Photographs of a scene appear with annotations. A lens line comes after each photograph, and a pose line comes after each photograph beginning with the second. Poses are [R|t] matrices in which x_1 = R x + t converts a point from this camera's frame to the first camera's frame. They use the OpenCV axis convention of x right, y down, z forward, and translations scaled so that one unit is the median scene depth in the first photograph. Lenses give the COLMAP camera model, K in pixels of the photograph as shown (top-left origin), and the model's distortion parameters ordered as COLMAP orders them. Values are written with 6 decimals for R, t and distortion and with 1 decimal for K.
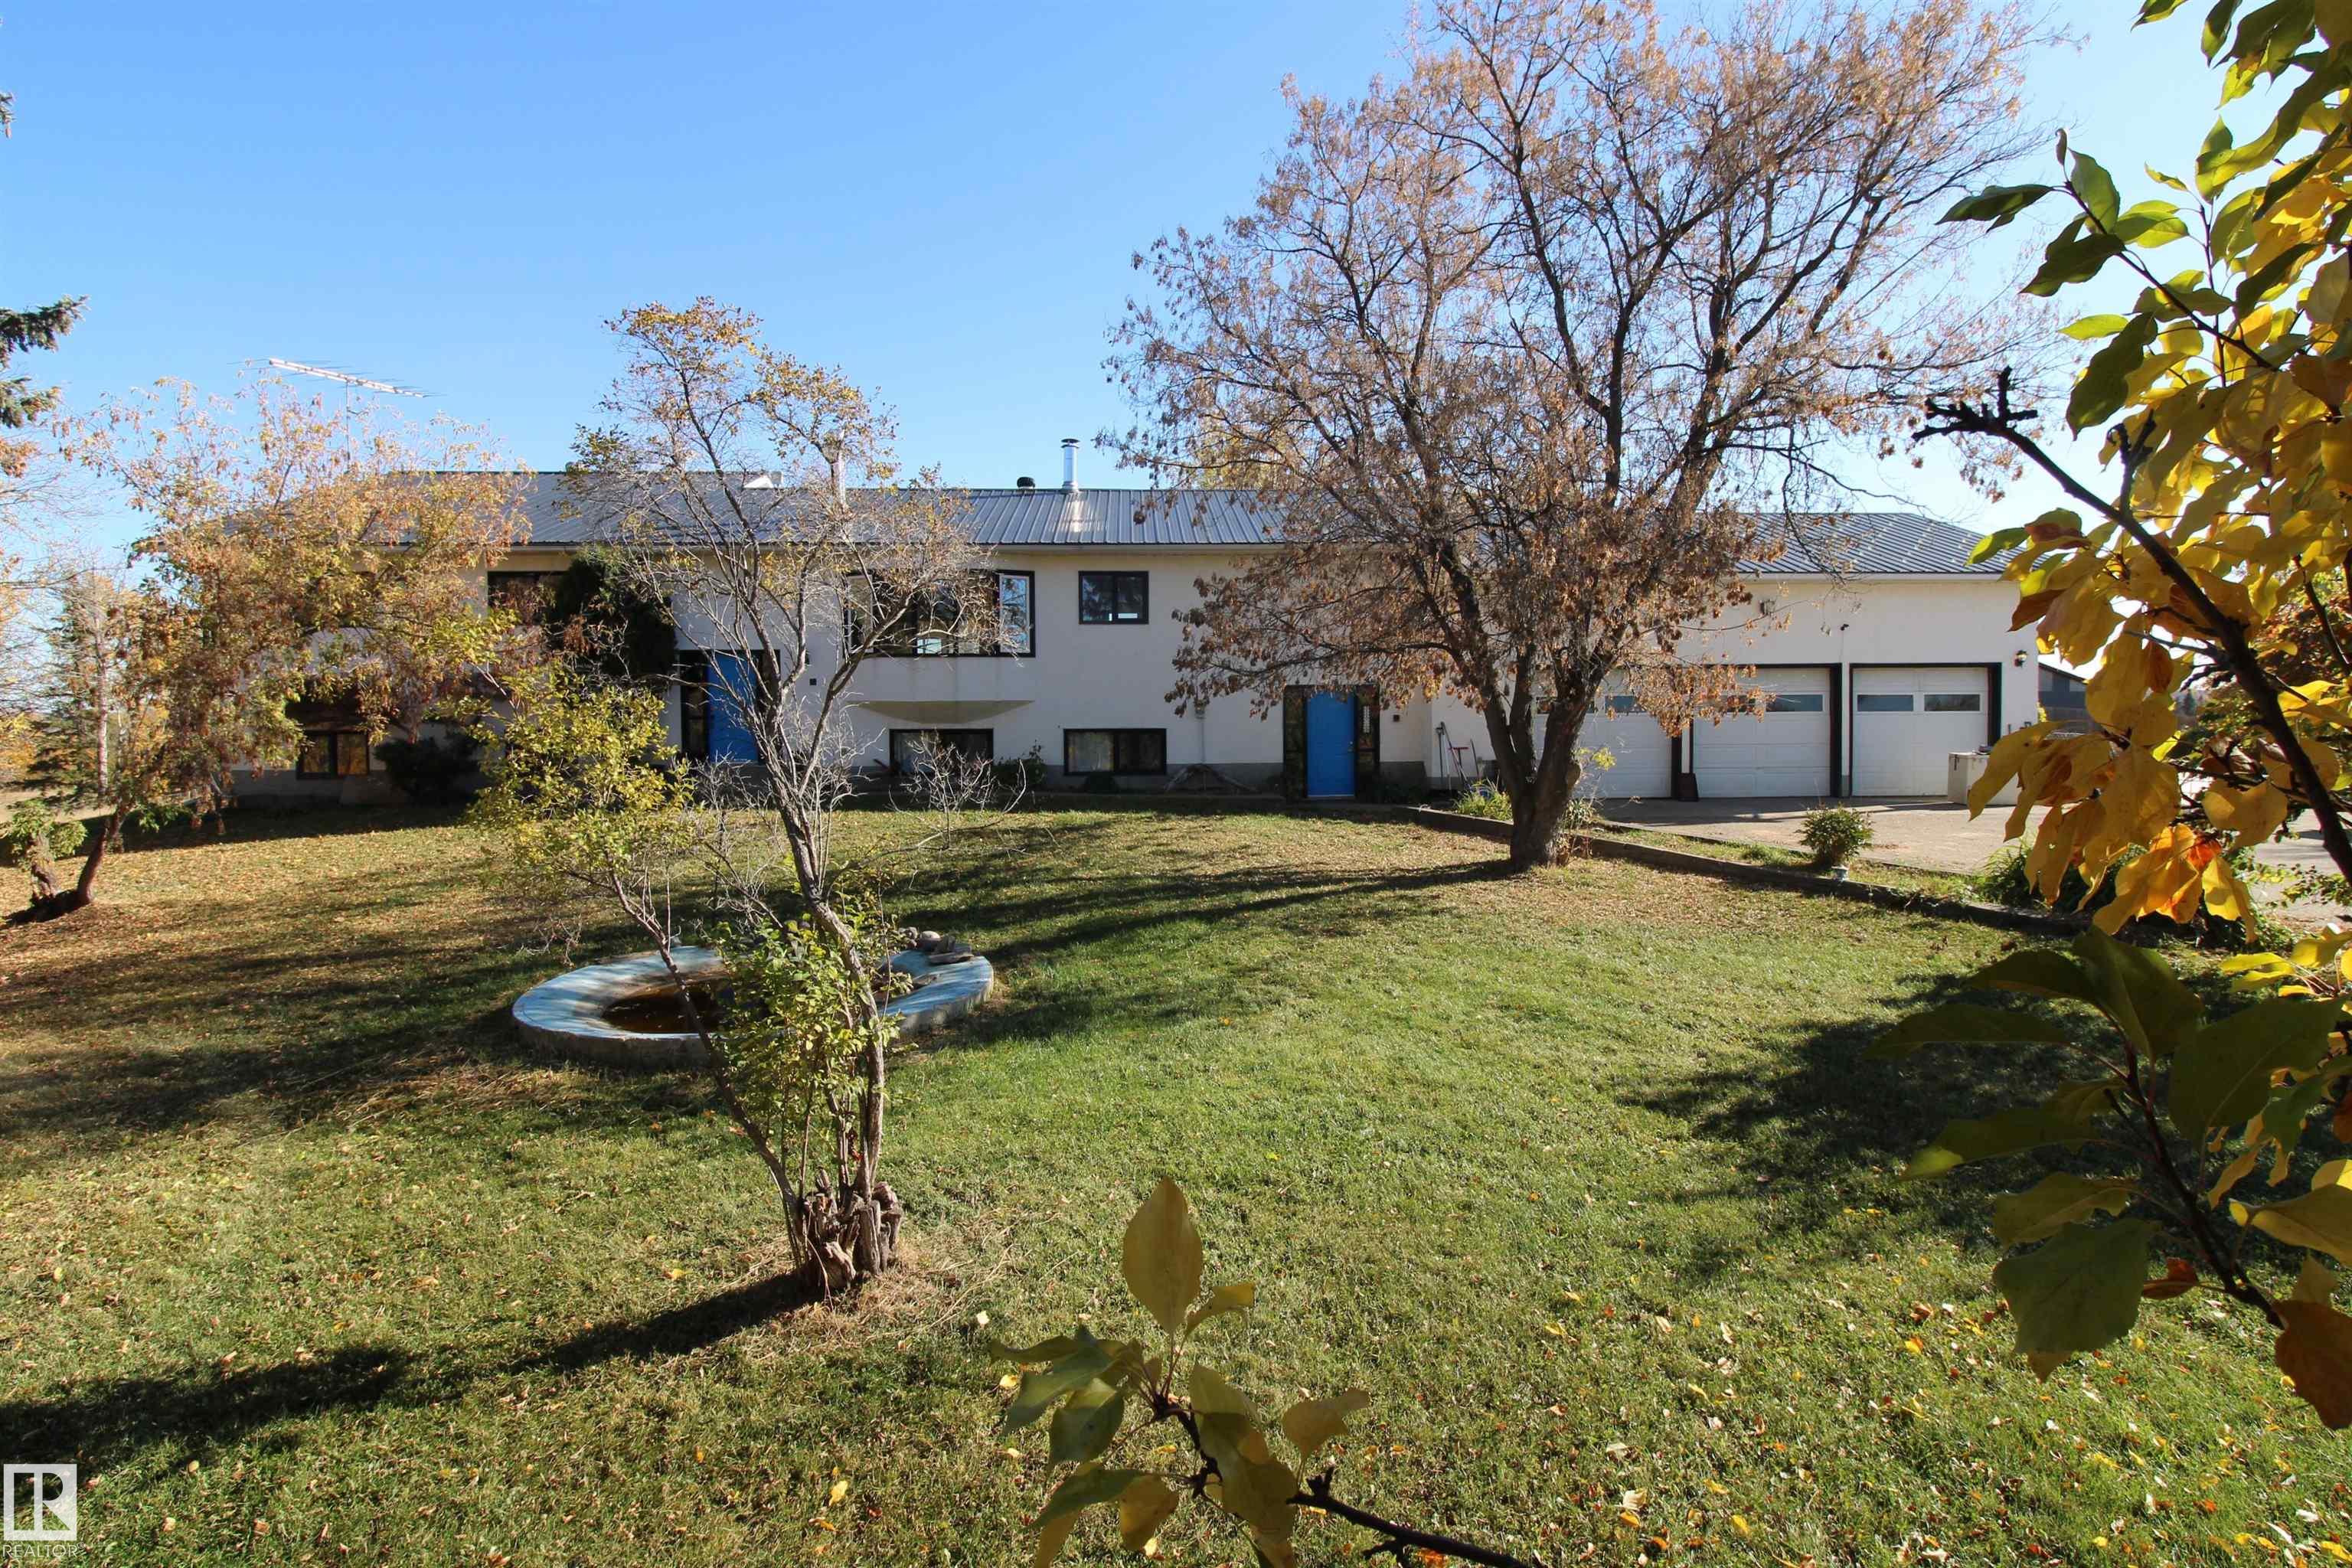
lens RADIAL K [[1103.0, 0, 1170.5], [0, 1103.0, 747.9], [0, 0, 1]] dist [-0.021655, -0.000298]
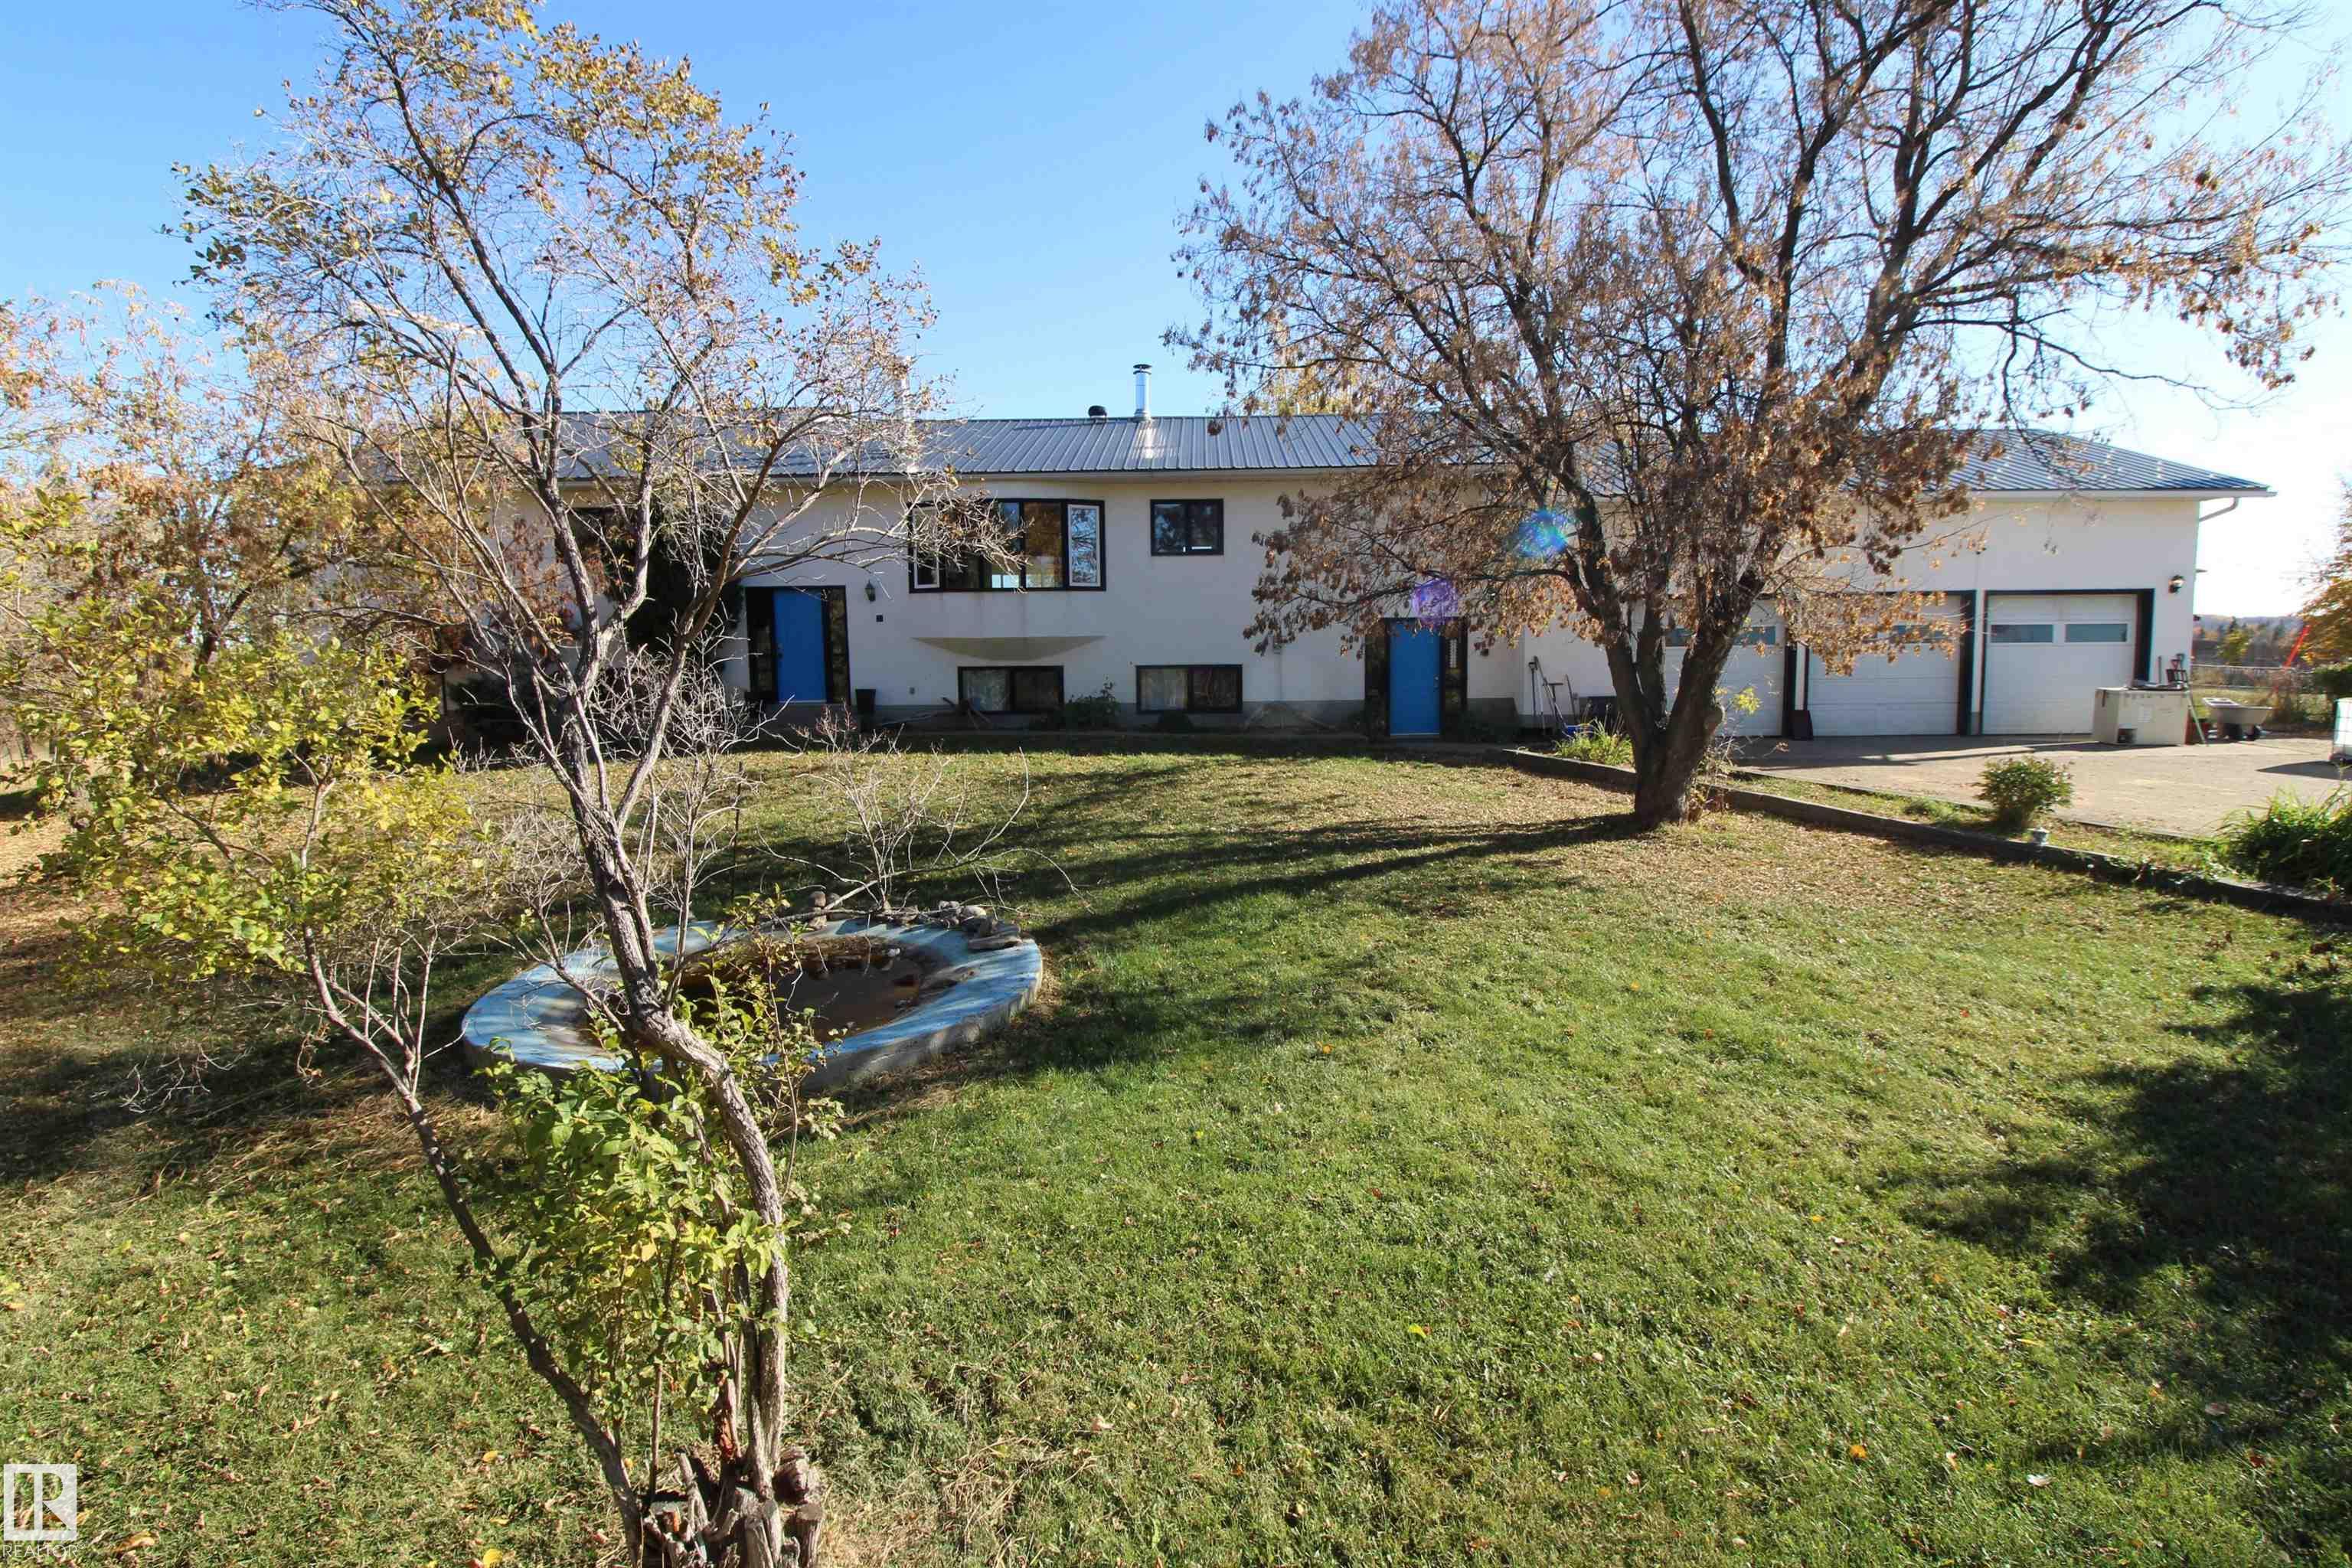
lens RADIAL K [[1103.0, 0, 1170.5], [0, 1103.0, 747.9], [0, 0, 1]] dist [-0.021655, -0.000298]
pose [[0.997688, 0.000073, -0.067968, -0.003721], [0.003952, 0.998246, 0.059071, -0.006541], [0.067853, -0.059203, 0.995937, 0.111733]]
